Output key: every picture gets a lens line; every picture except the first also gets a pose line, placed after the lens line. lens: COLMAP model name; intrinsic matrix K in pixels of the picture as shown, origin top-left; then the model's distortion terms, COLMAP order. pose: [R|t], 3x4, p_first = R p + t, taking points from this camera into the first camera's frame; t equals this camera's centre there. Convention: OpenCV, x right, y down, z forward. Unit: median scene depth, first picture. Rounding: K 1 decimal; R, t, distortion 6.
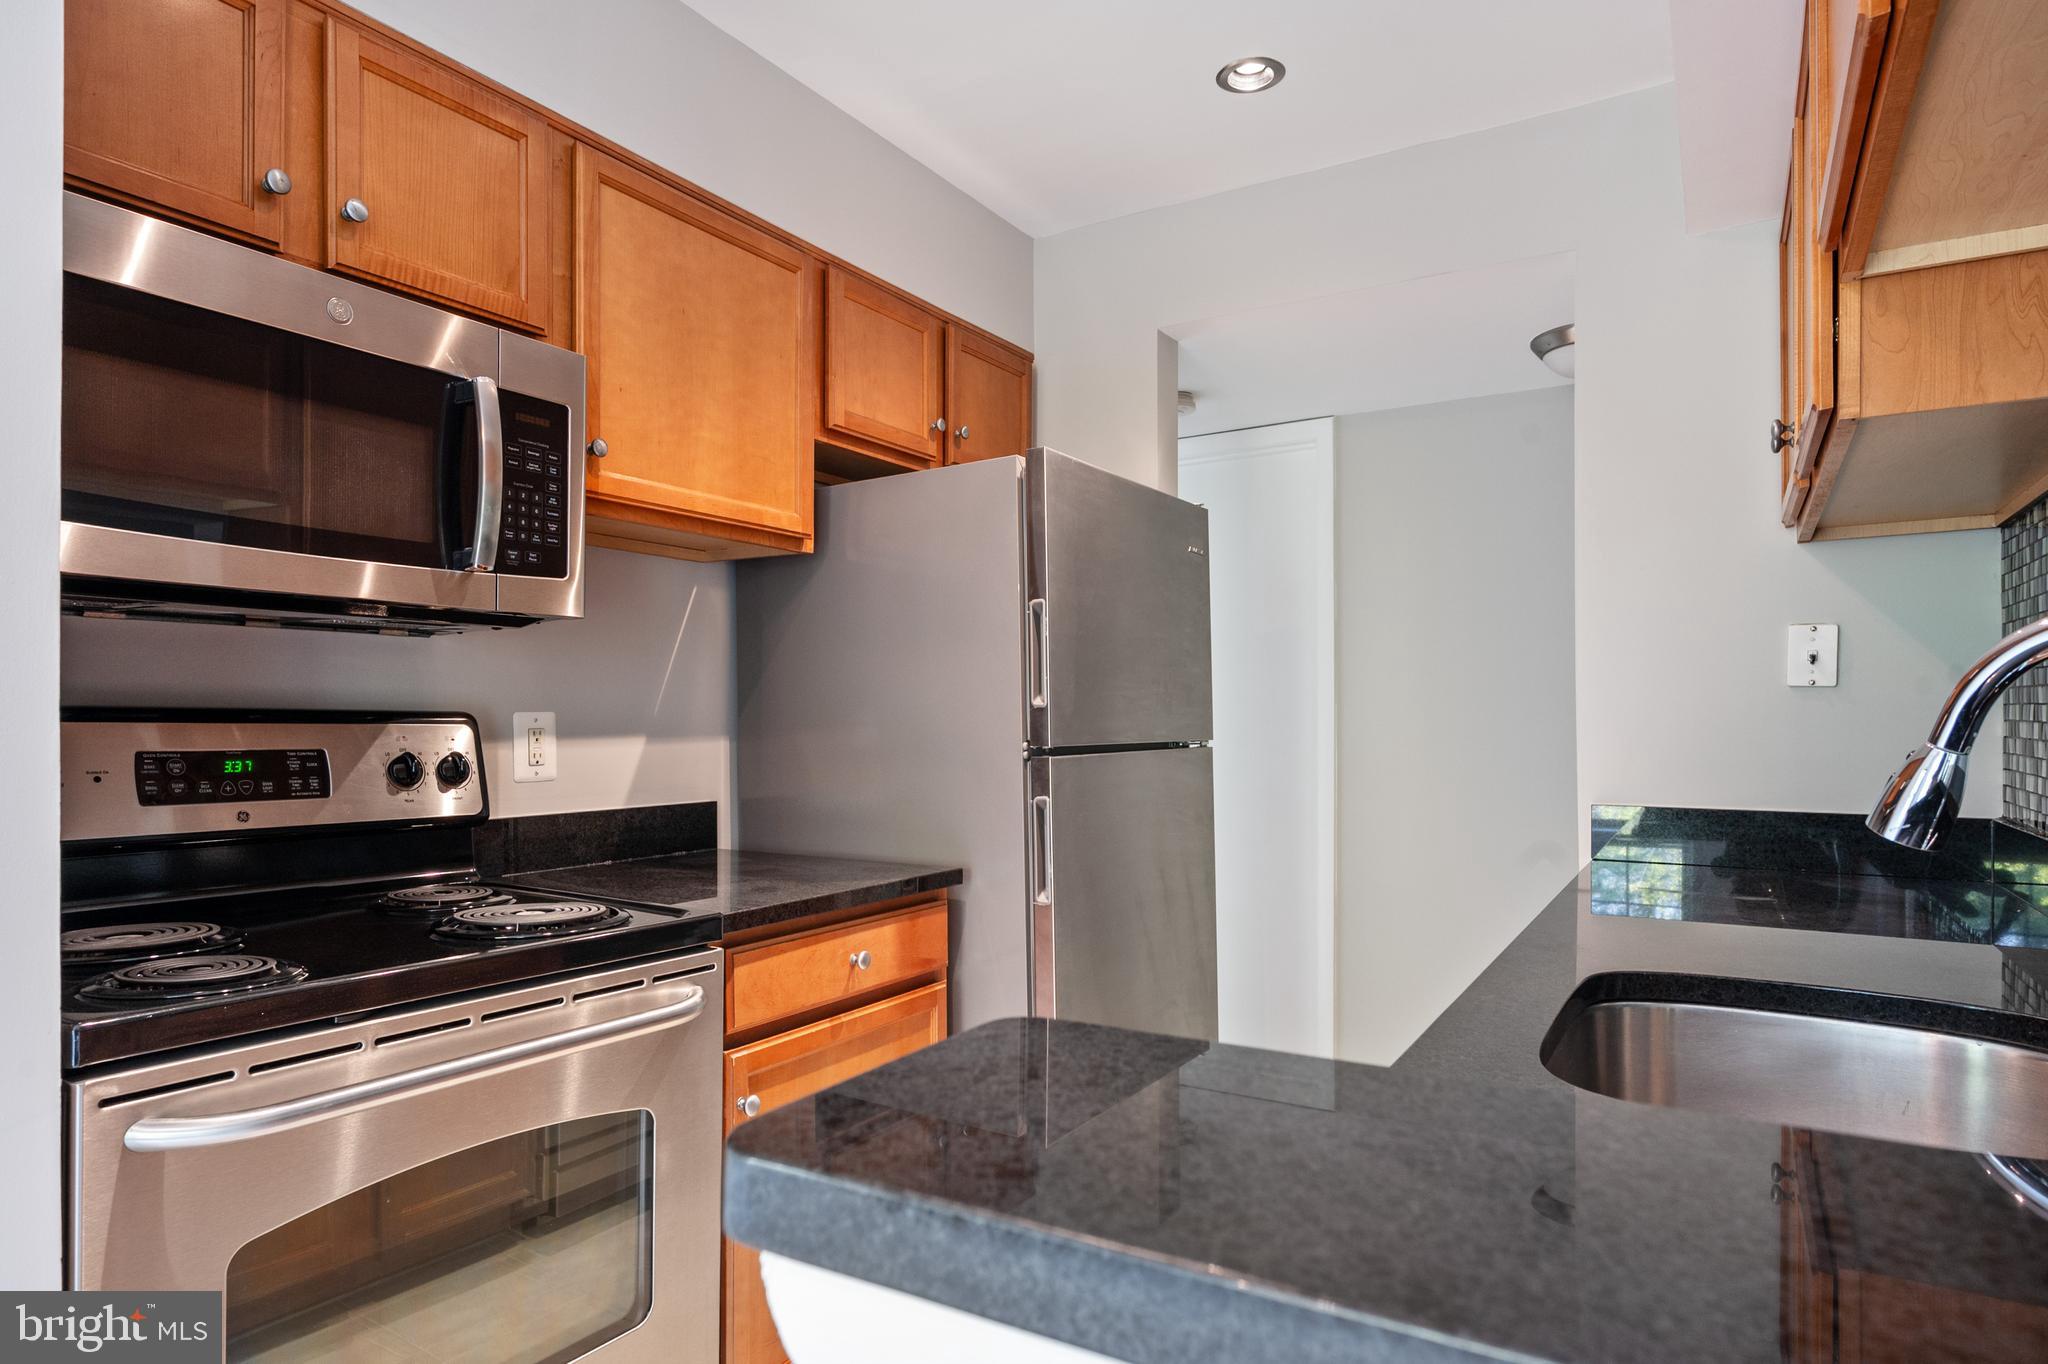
lens RADIAL K [[1183.2, 0, 1001.8], [0, 1183.2, 729.7], [0, 0, 1]] dist [0.005103, -0.002788]
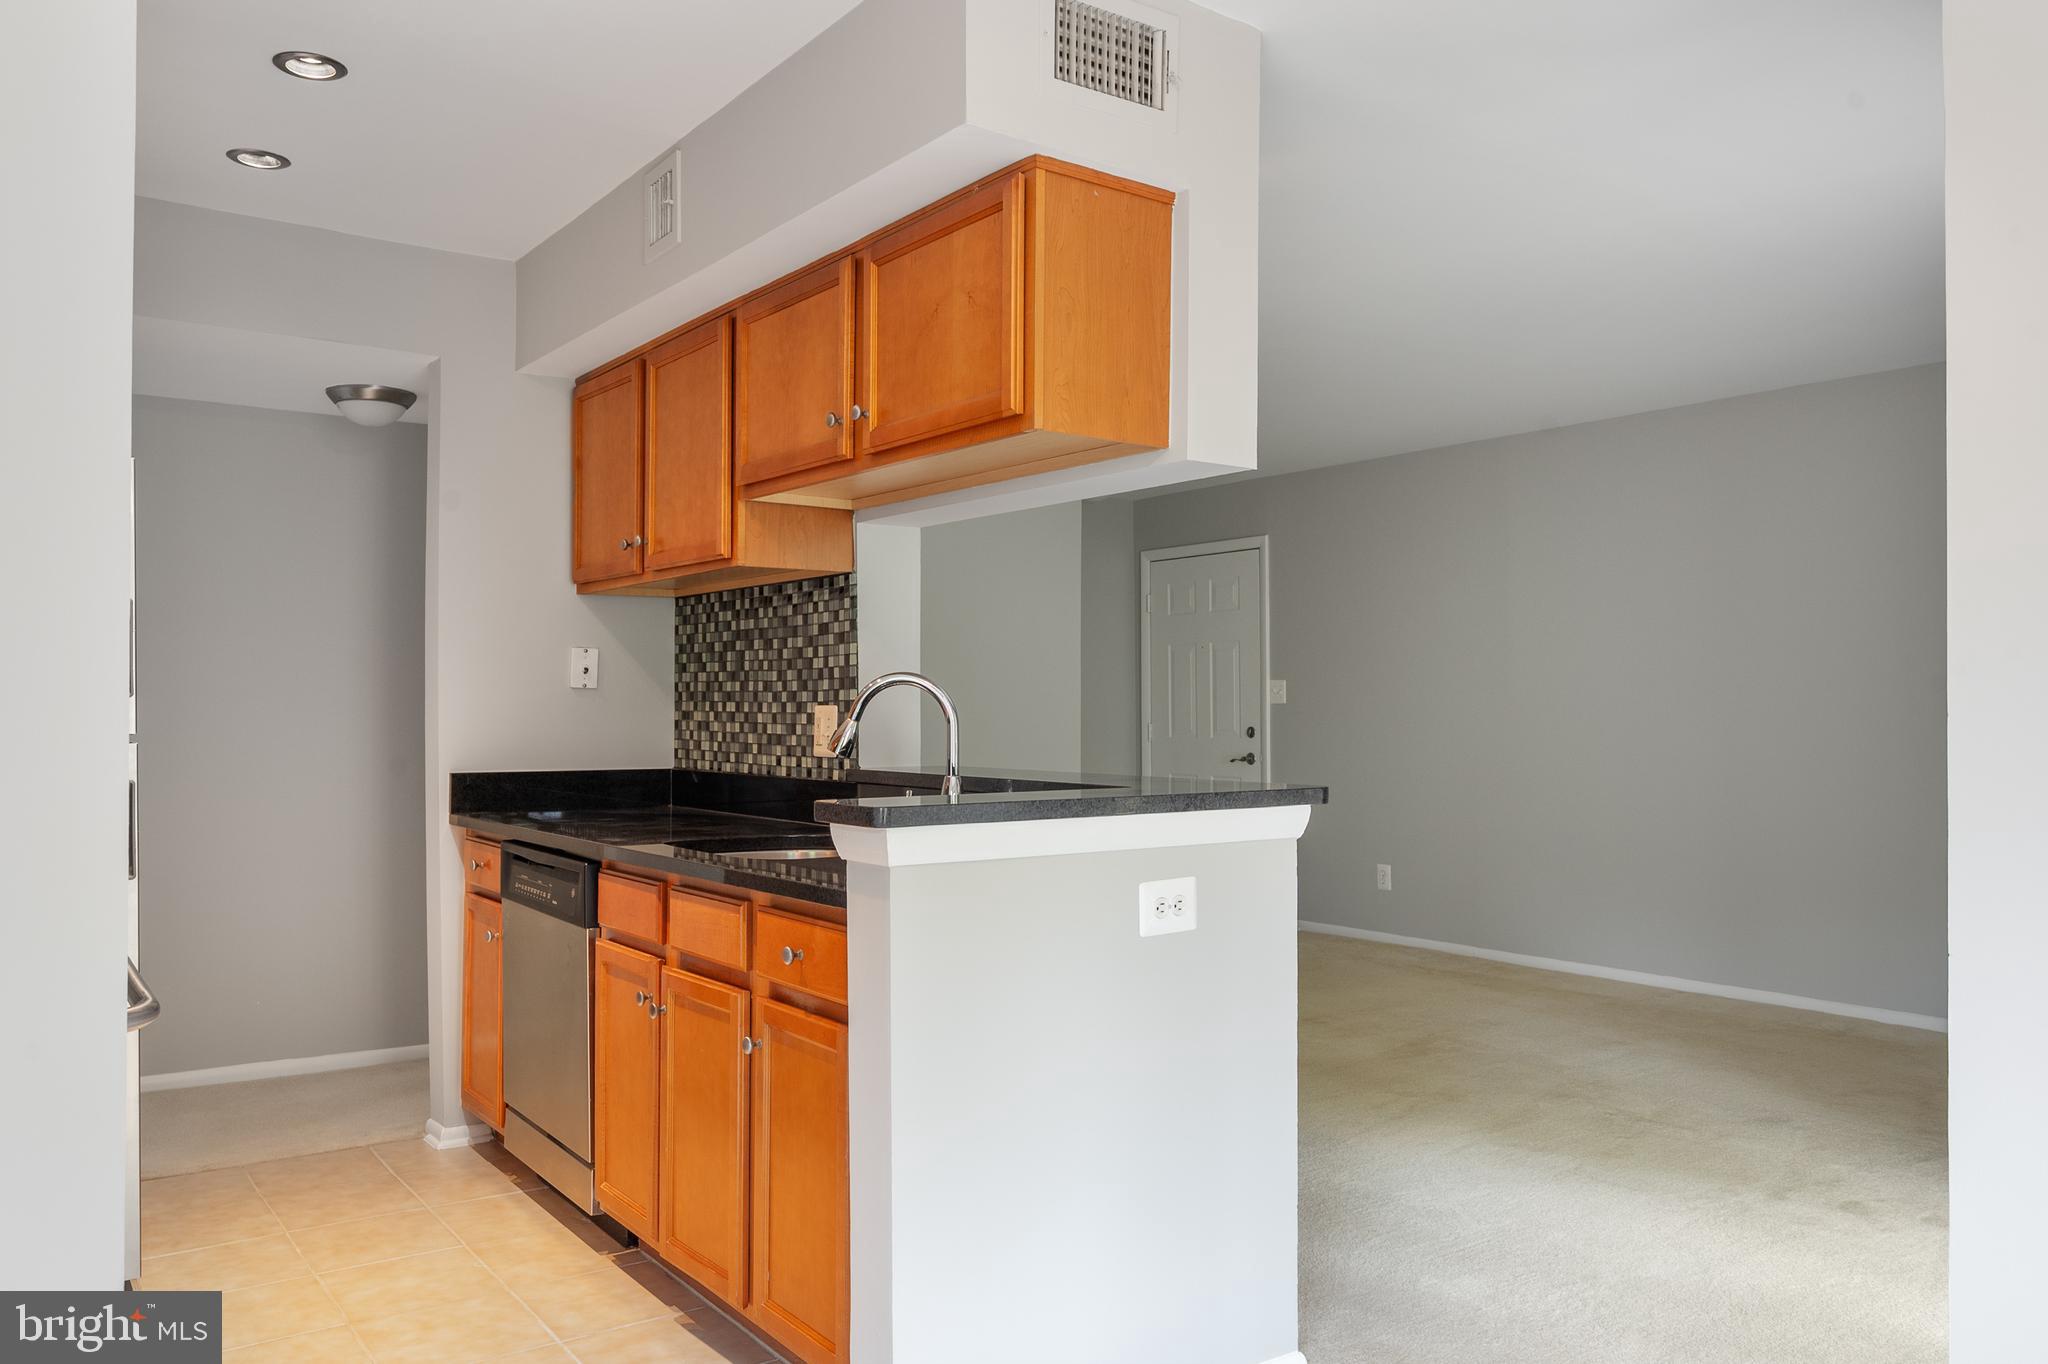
lens RADIAL K [[1510.6, 0, 970.3], [0, 1510.6, 688.5], [0, 0, 1]] dist [-0.002792, -0.004106]
pose [[0.413921, 0.013051, 0.910219, -0.943979], [0.006395, 0.999831, -0.017244, 0.000661], [-0.910290, 0.012959, 0.413768, -0.283529]]
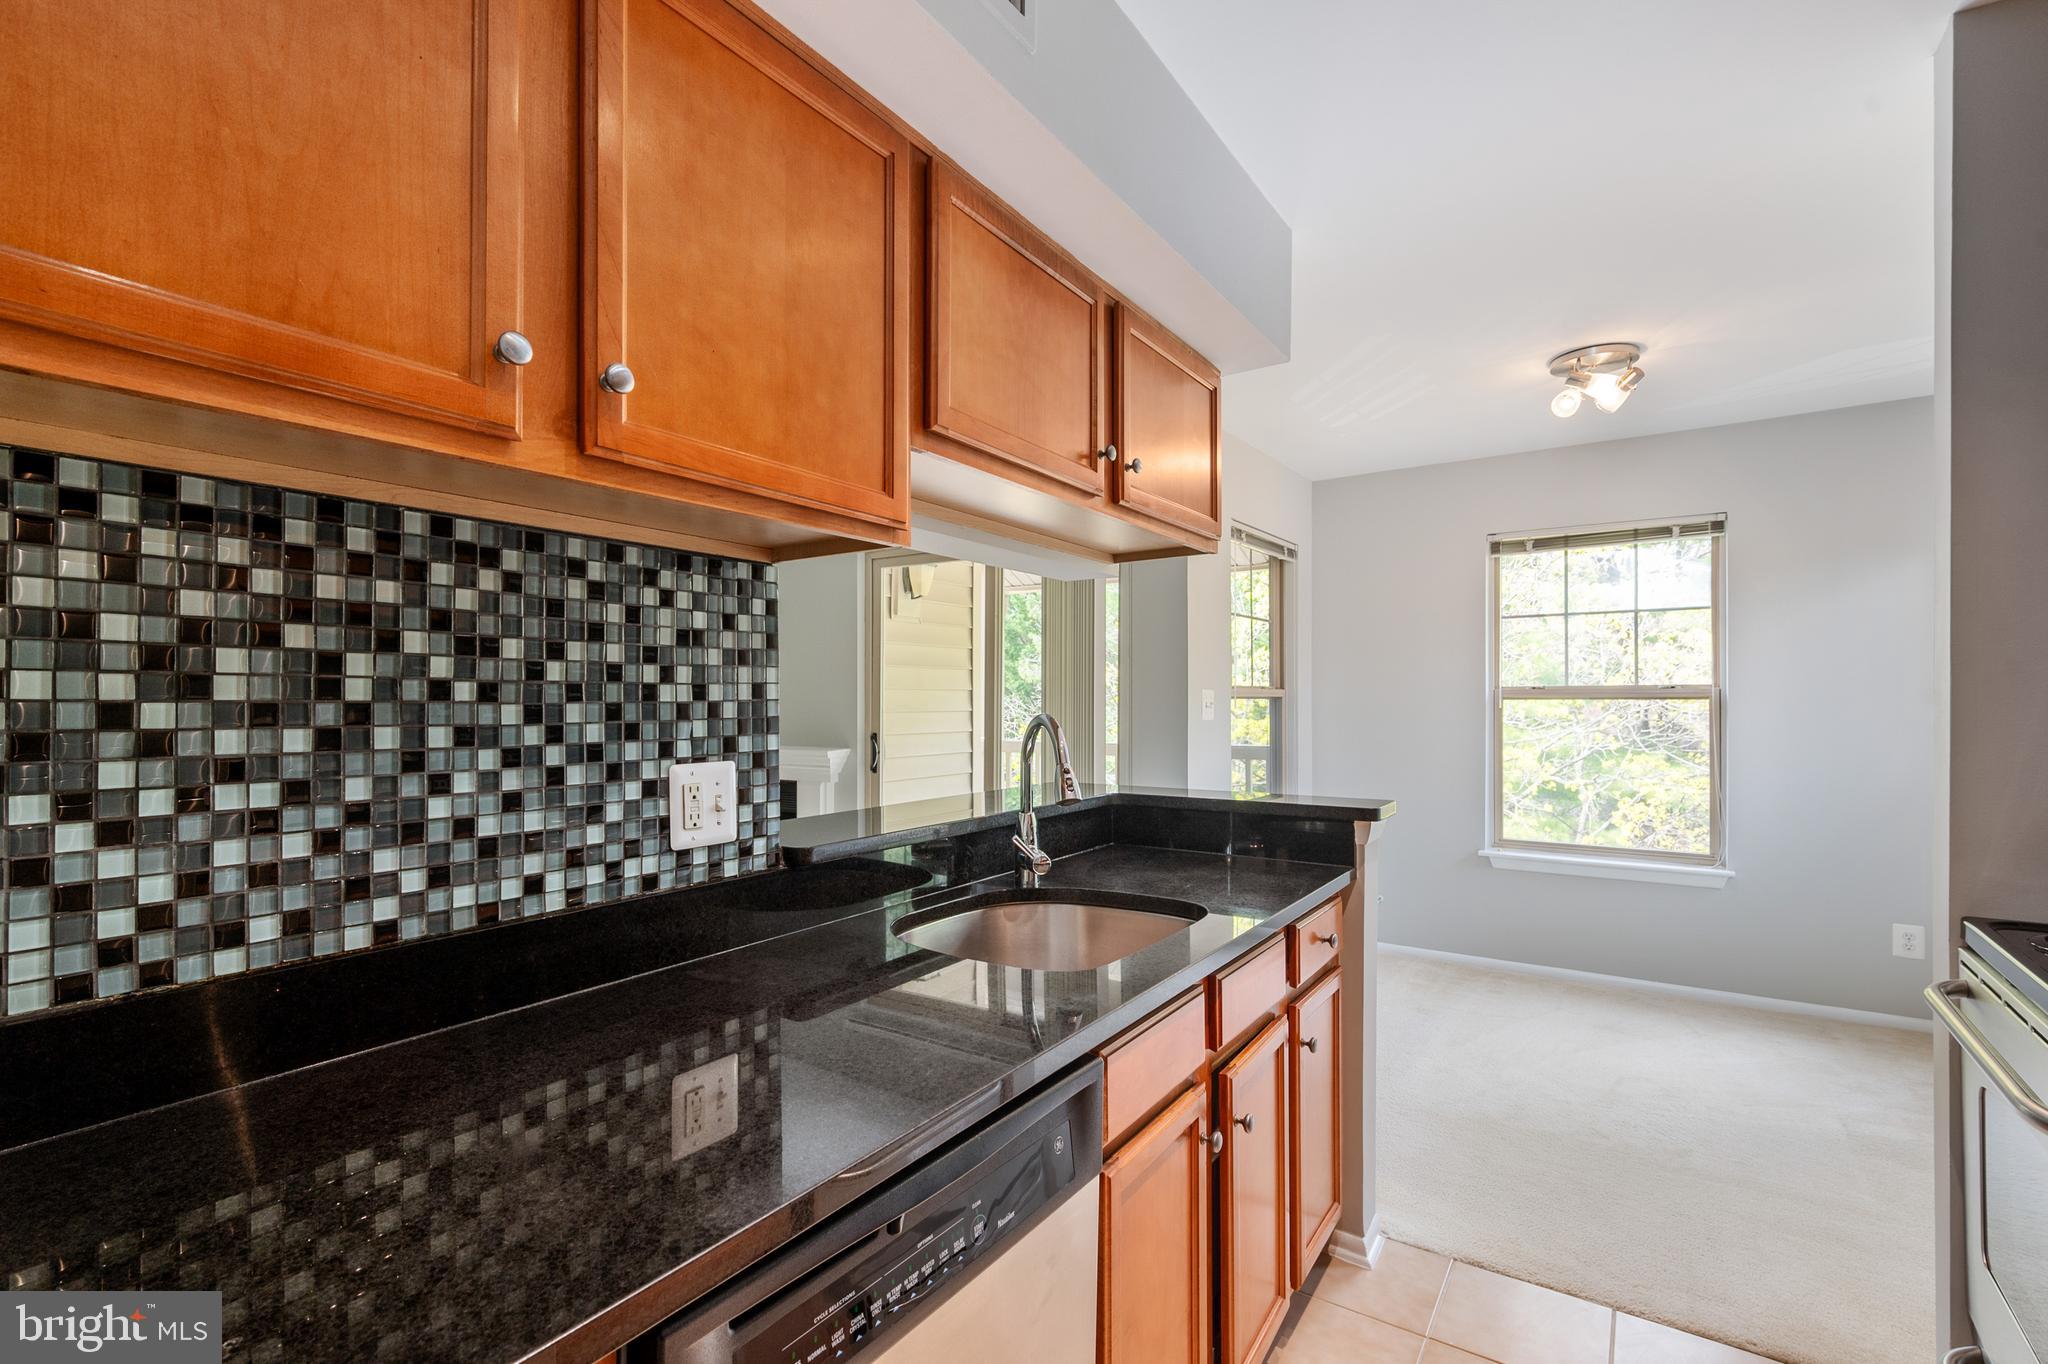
lens RADIAL K [[903.7, 0, 1021.3], [0, 903.7, 700.1], [0, 0, 1]] dist [-0.003183, -0.000040]
pose [[-0.998232, 0.004669, 0.059261, 0.327383], [0.005103, 0.999961, 0.007176, -0.060073], [-0.059226, 0.007466, -0.998217, 1.243630]]
